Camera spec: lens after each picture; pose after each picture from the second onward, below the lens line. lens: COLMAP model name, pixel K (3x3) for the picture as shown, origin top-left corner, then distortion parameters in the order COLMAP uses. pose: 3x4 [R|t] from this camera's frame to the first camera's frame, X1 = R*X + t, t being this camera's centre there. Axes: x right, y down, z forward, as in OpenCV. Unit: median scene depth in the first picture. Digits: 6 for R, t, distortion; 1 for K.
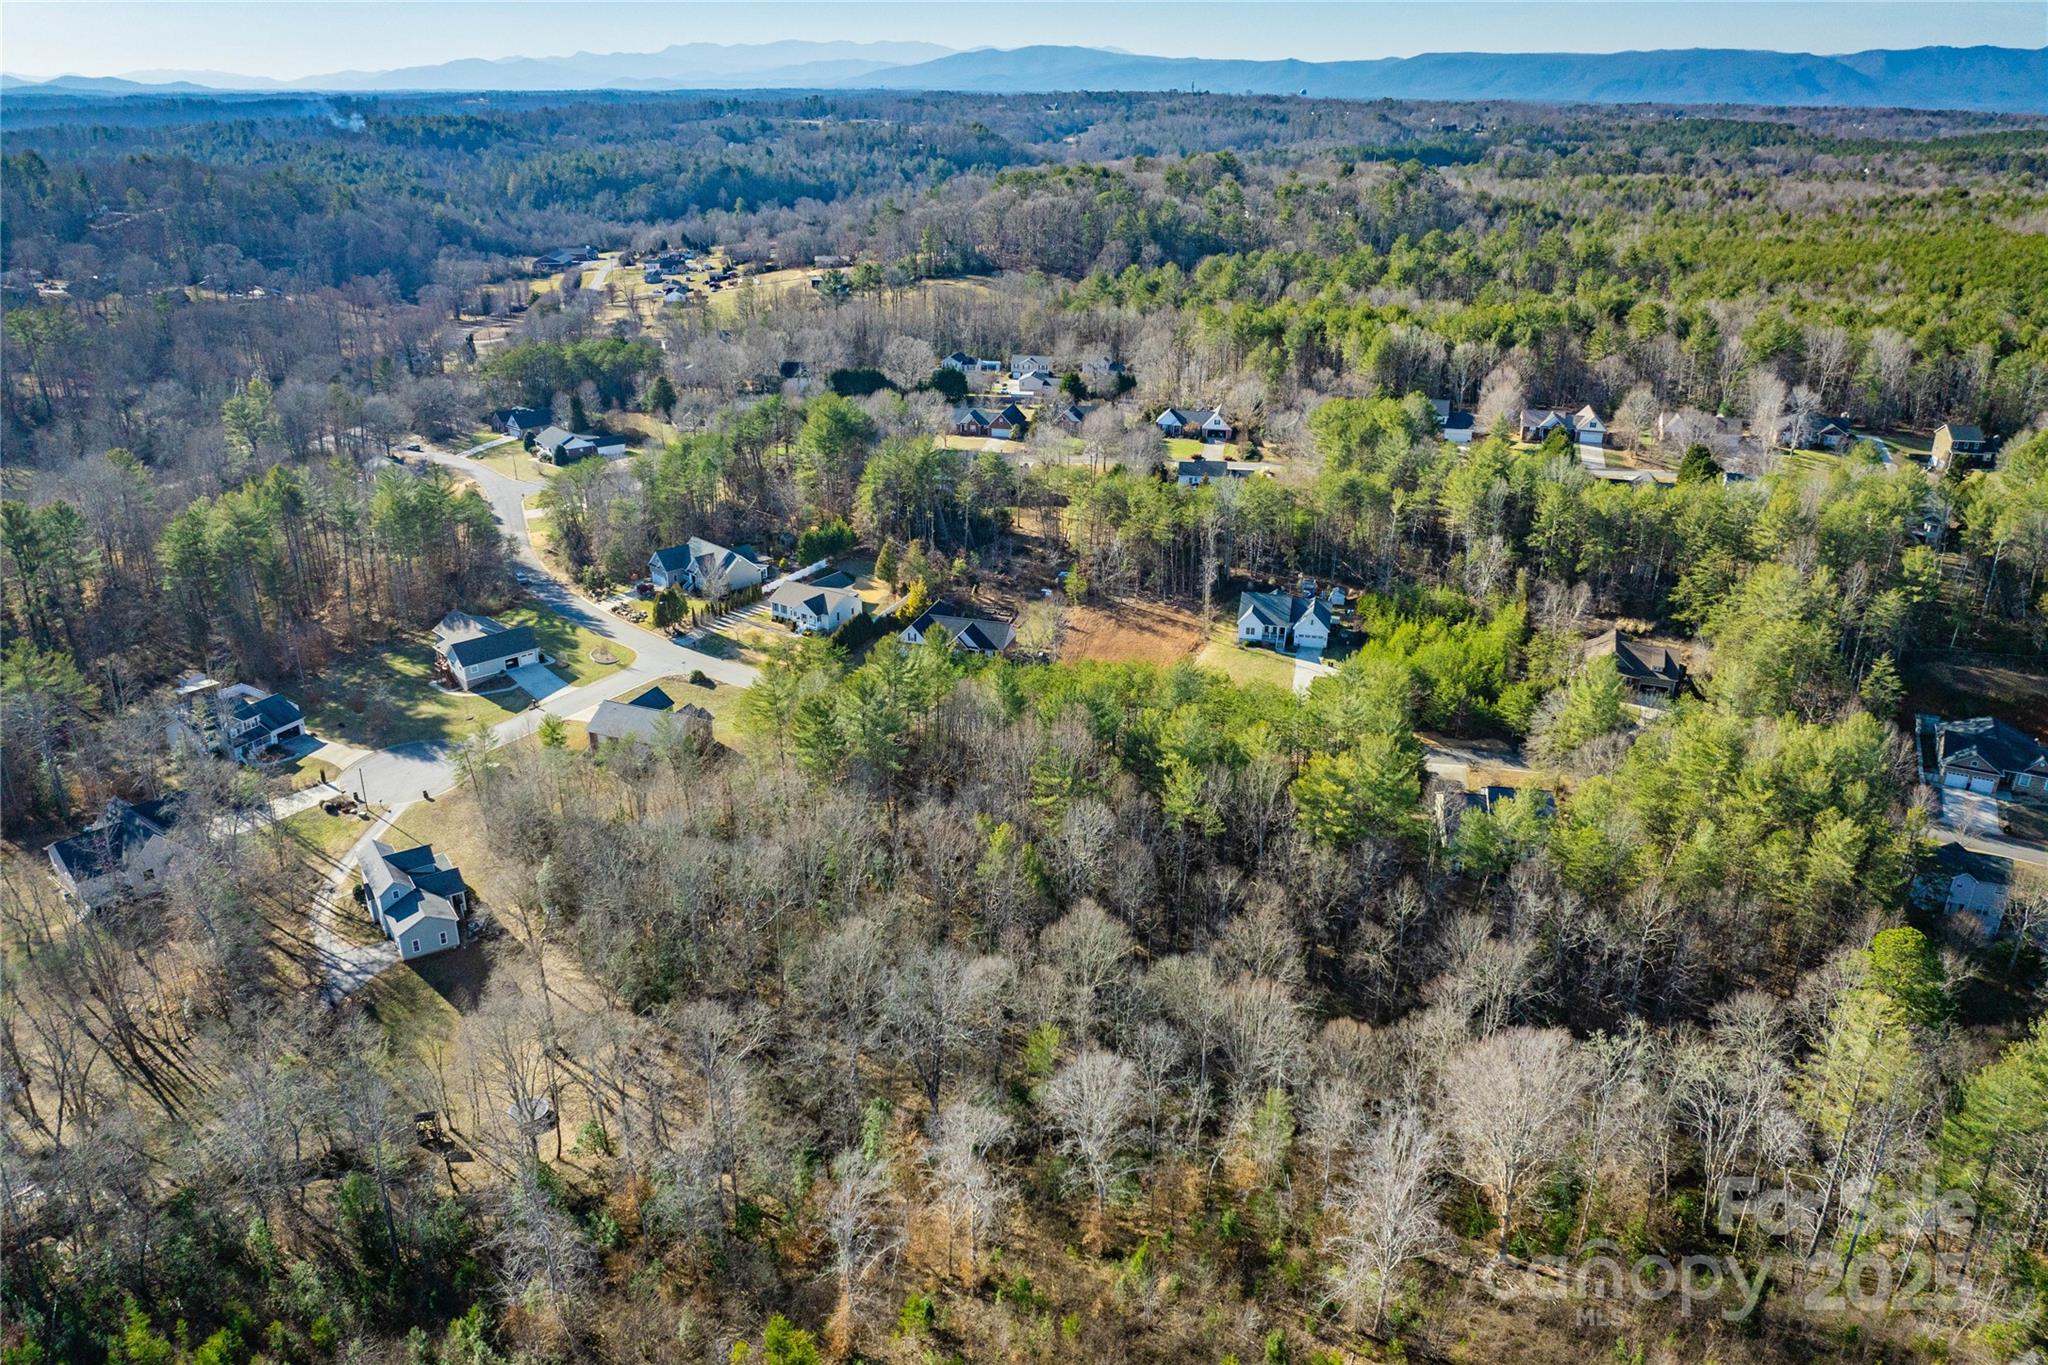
lens RADIAL K [[1438.3, 0, 1016.1], [0, 1438.3, 681.0], [0, 0, 1]] dist [-0.046809, 0.010874]
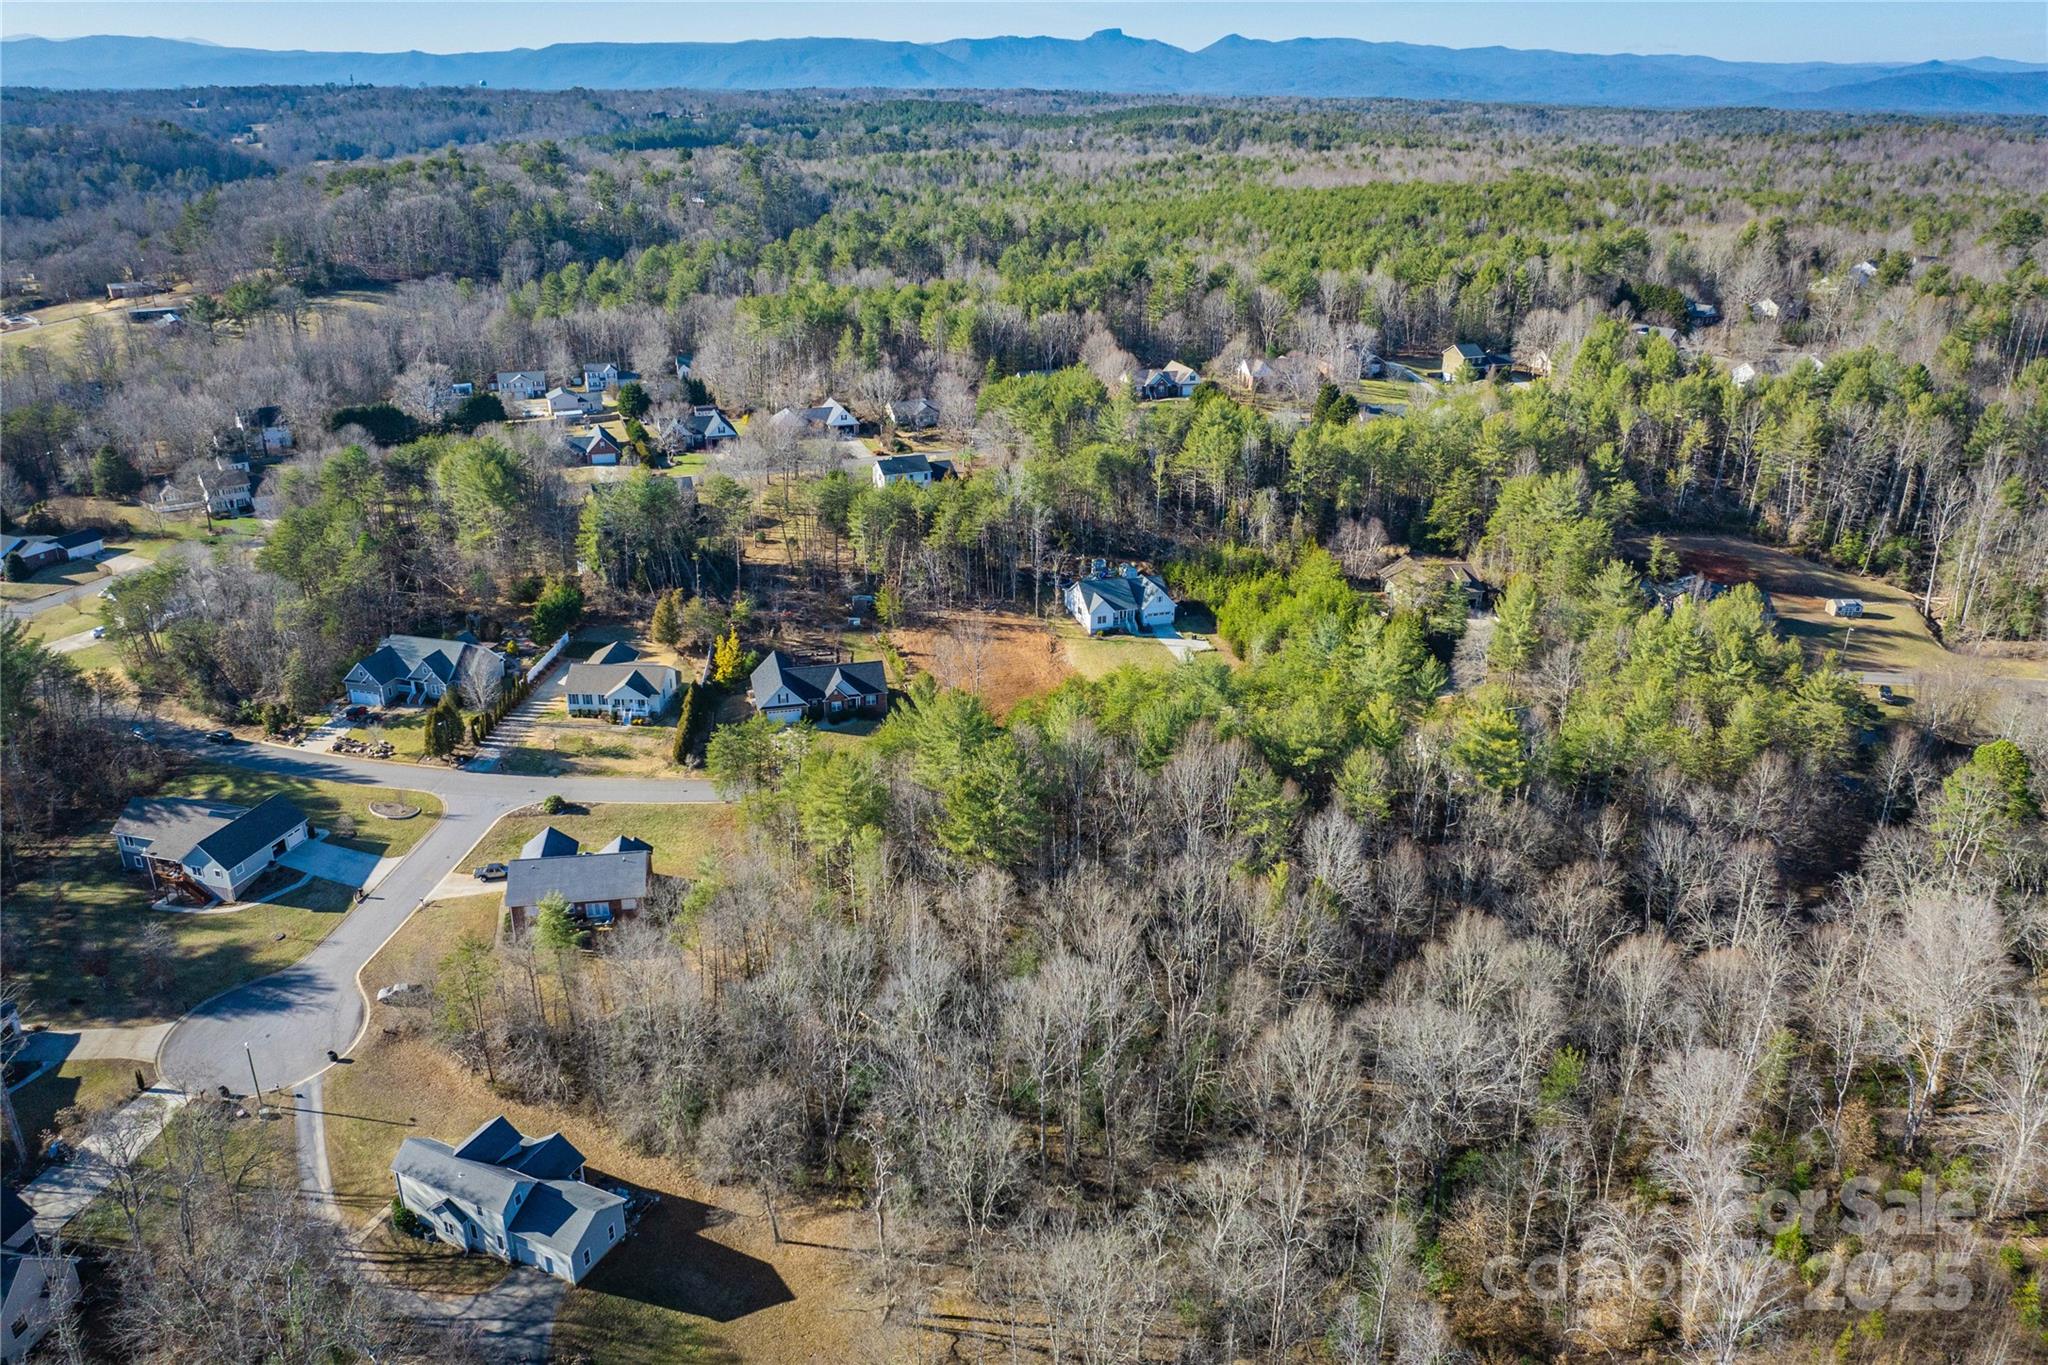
lens RADIAL K [[1438.3, 0, 1023.1], [0, 1438.3, 683.1], [0, 0, 1]] dist [-0.046809, 0.010874]
pose [[0.851147, -0.201029, 0.484909, -0.318914], [0.197618, 0.978515, 0.058790, -0.053977], [-0.486309, 0.045788, 0.872586, 0.169581]]
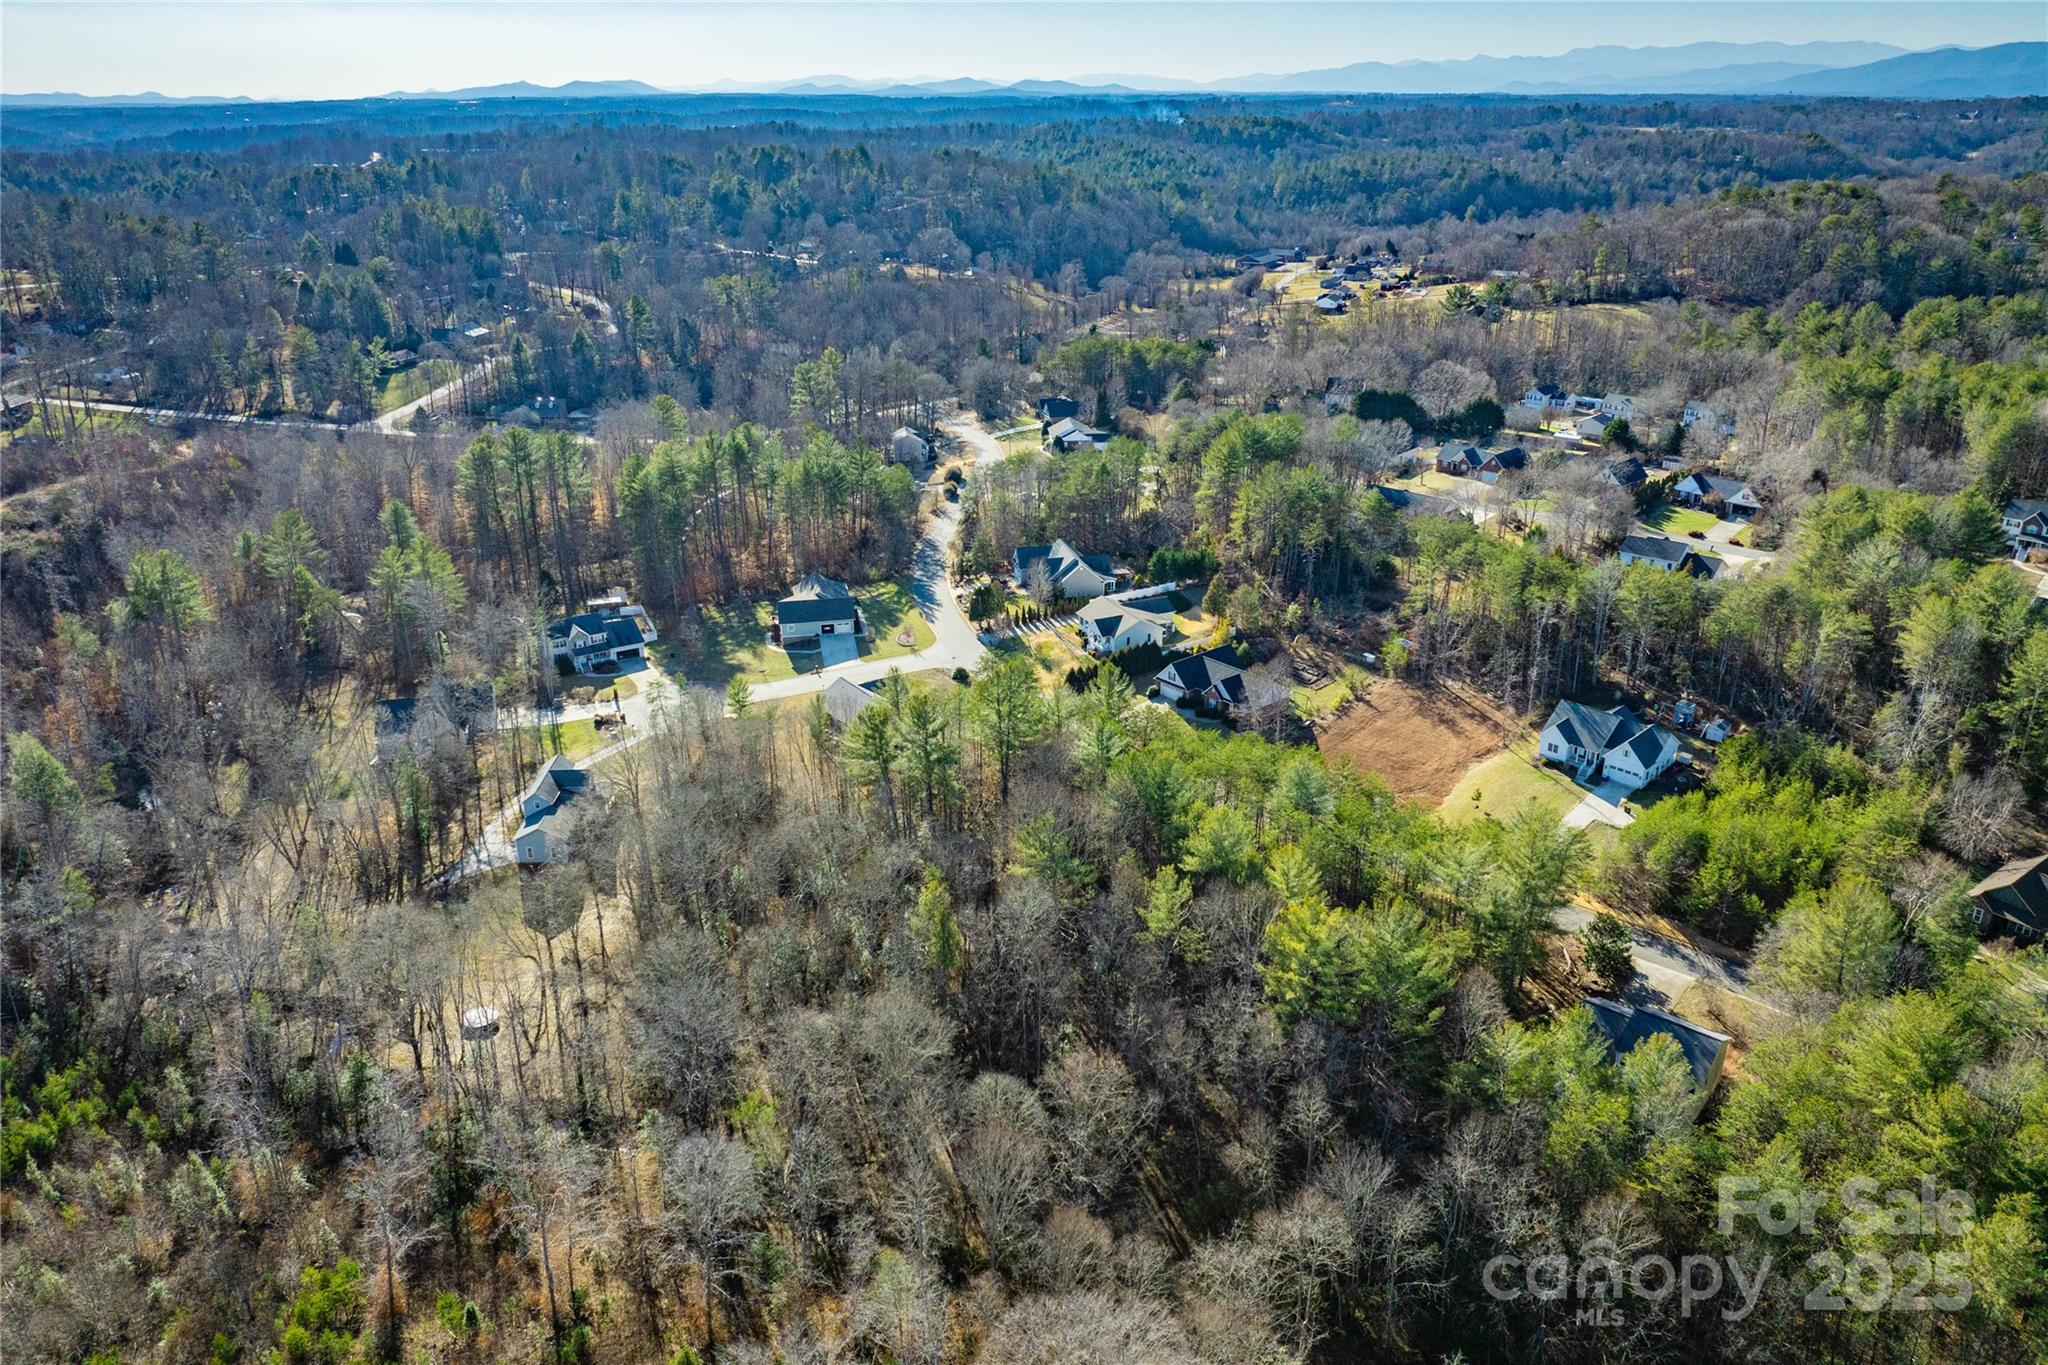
lens RADIAL K [[1438.3, 0, 1014.8], [0, 1438.3, 685.1], [0, 0, 1]] dist [-0.046809, 0.010874]
pose [[0.843751, 0.192794, -0.500914, 0.273372], [-0.192589, 0.979862, 0.052733, -0.048155], [0.500993, 0.051977, 0.863889, 0.126411]]
